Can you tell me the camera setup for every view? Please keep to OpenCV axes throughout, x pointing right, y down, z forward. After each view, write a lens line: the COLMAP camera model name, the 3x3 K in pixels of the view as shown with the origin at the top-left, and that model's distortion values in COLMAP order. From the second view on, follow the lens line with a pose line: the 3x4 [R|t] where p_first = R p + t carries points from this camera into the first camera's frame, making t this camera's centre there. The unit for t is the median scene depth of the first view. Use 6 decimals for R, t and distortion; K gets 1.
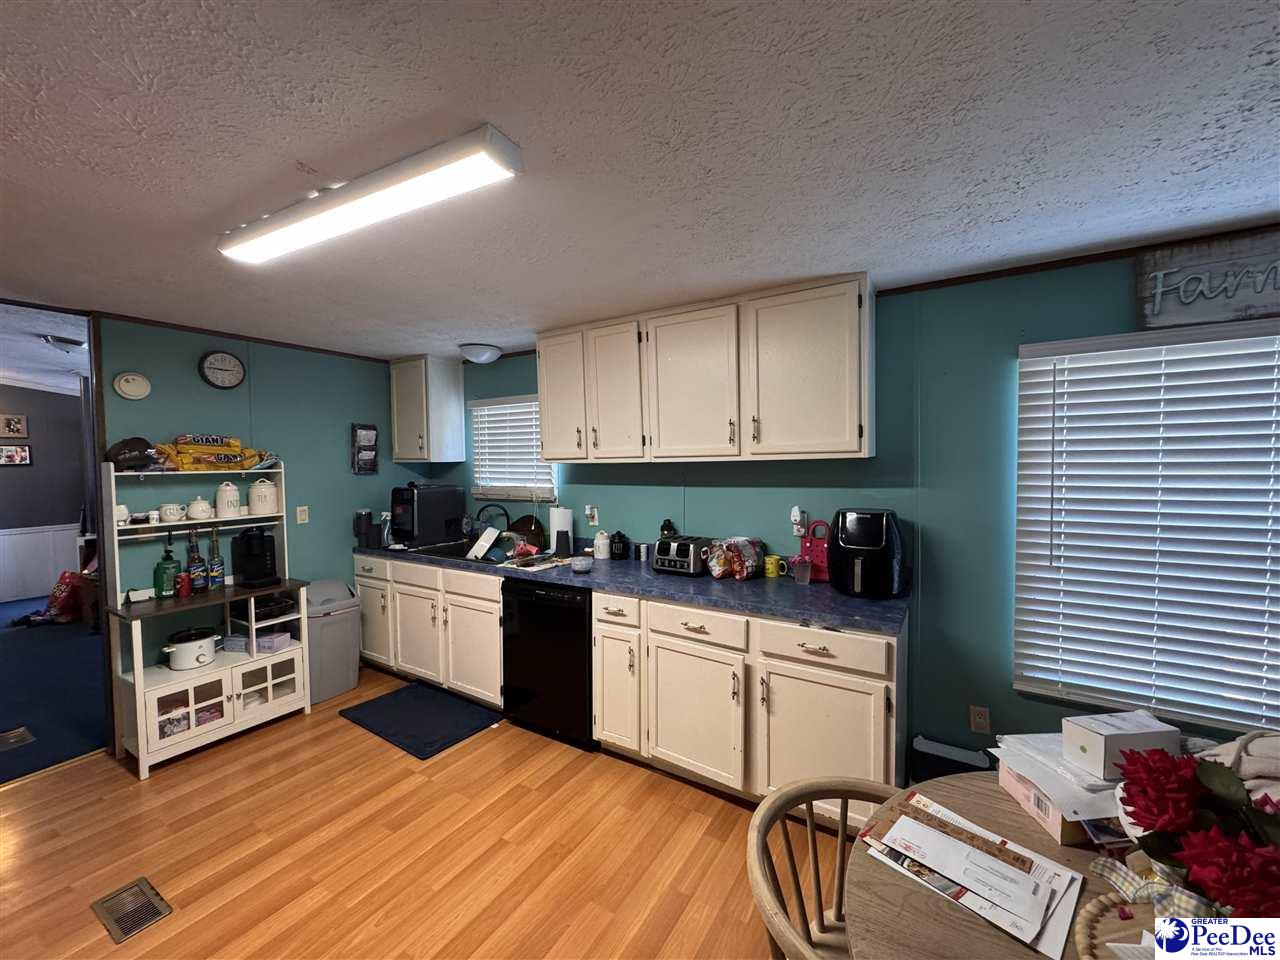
lens RADIAL K [[510.0, 0, 638.9], [0, 510.0, 481.1], [0, 0, 1]] dist [-0.003620, 0.000335]
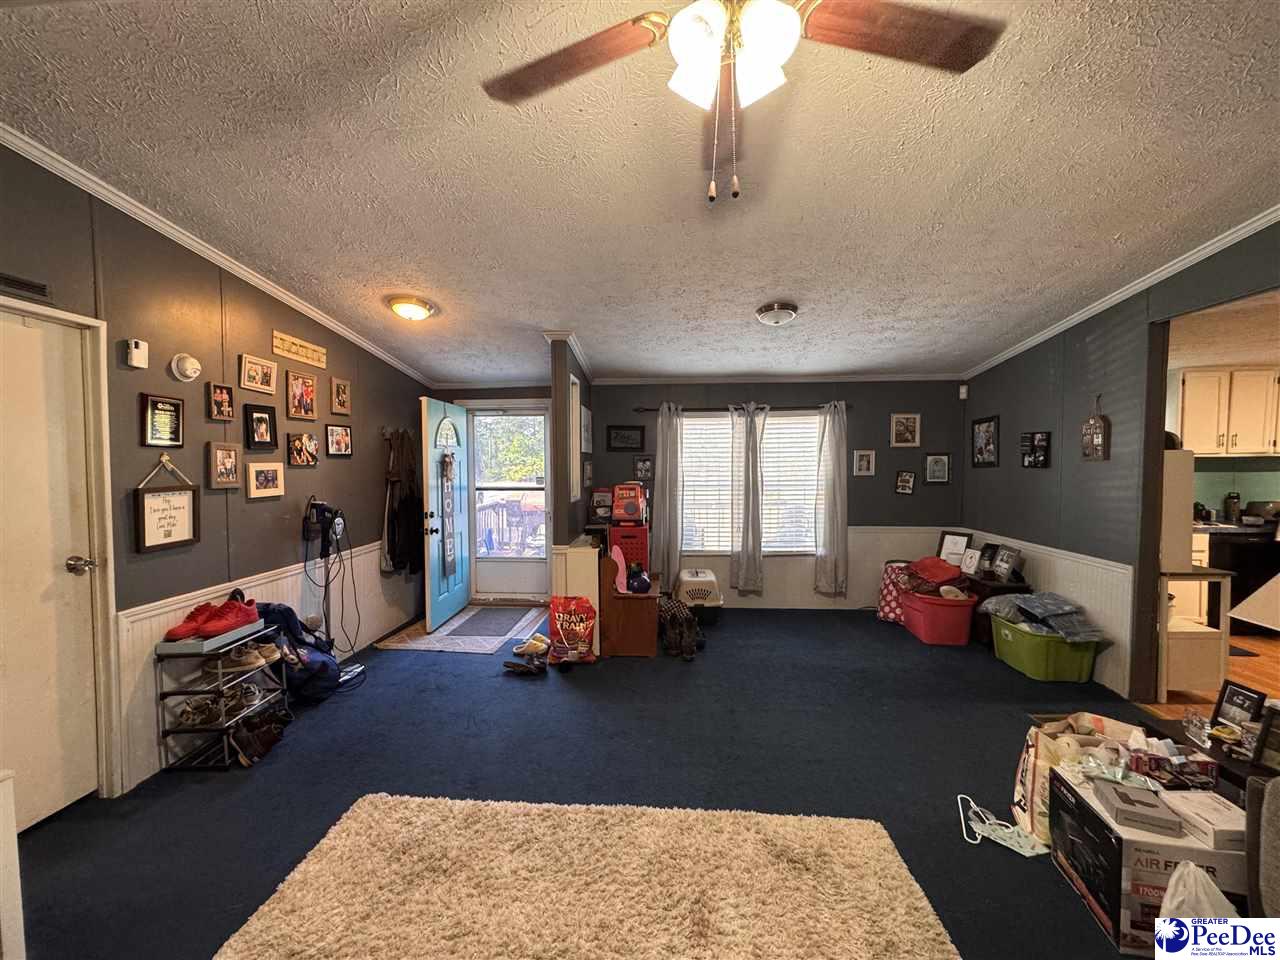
lens RADIAL K [[510.0, 0, 635.8], [0, 510.0, 481.3], [0, 0, 1]] dist [-0.003620, 0.000335]
pose [[0.883893, -0.009470, 0.467592, -2.661135], [0.014931, 0.999857, -0.007974, 0.027772], [-0.467450, 0.014030, 0.883908, 0.524726]]
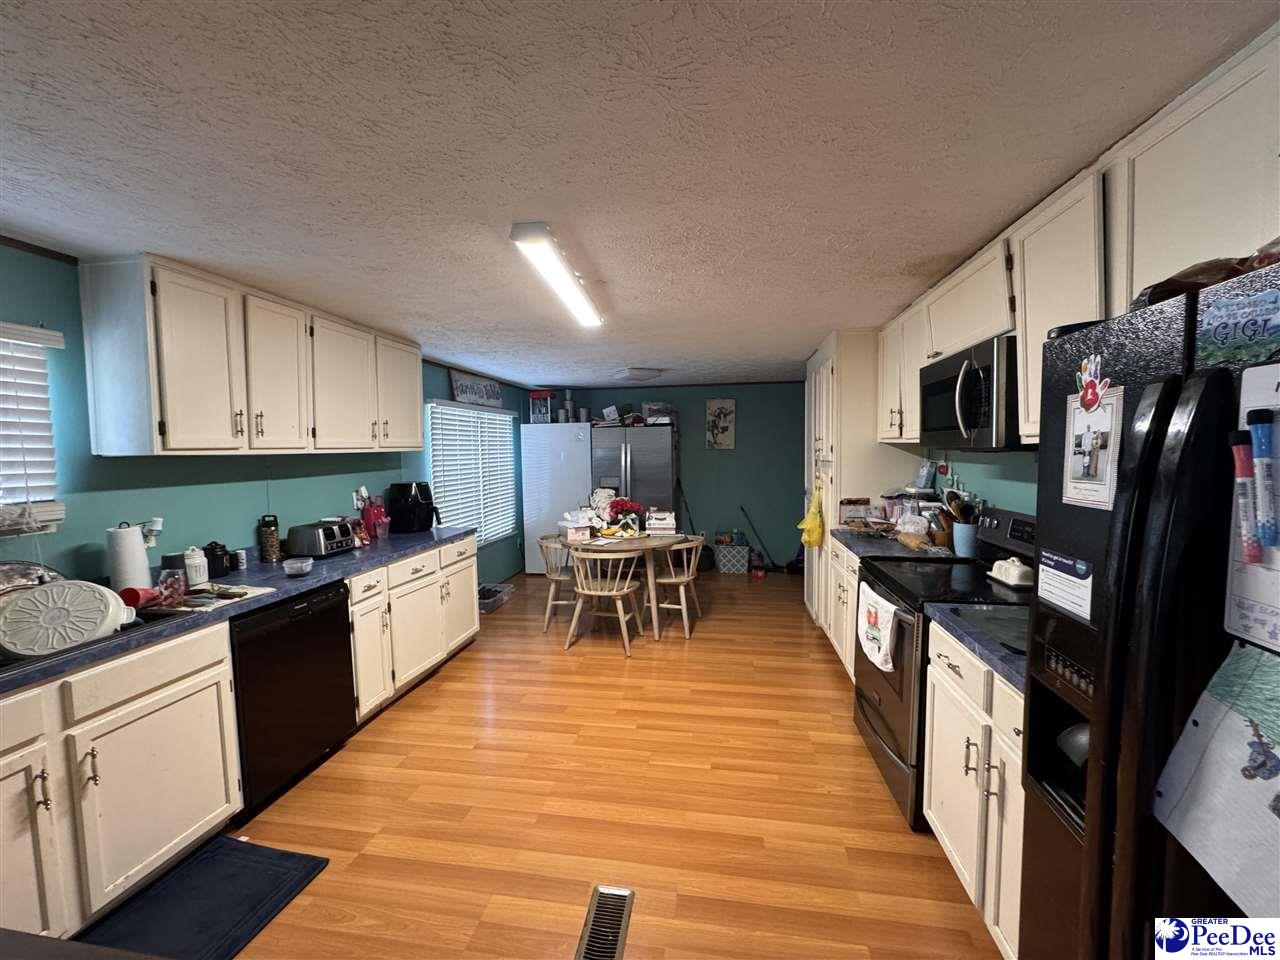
lens RADIAL K [[510.0, 0, 636.9], [0, 510.0, 480.8], [0, 0, 1]] dist [-0.003620, 0.000335]
pose [[-0.378486, -0.038177, 0.924819, -1.208021], [0.058269, 0.996185, 0.064969, -0.010563], [-0.923771, 0.078478, -0.374818, 0.810738]]
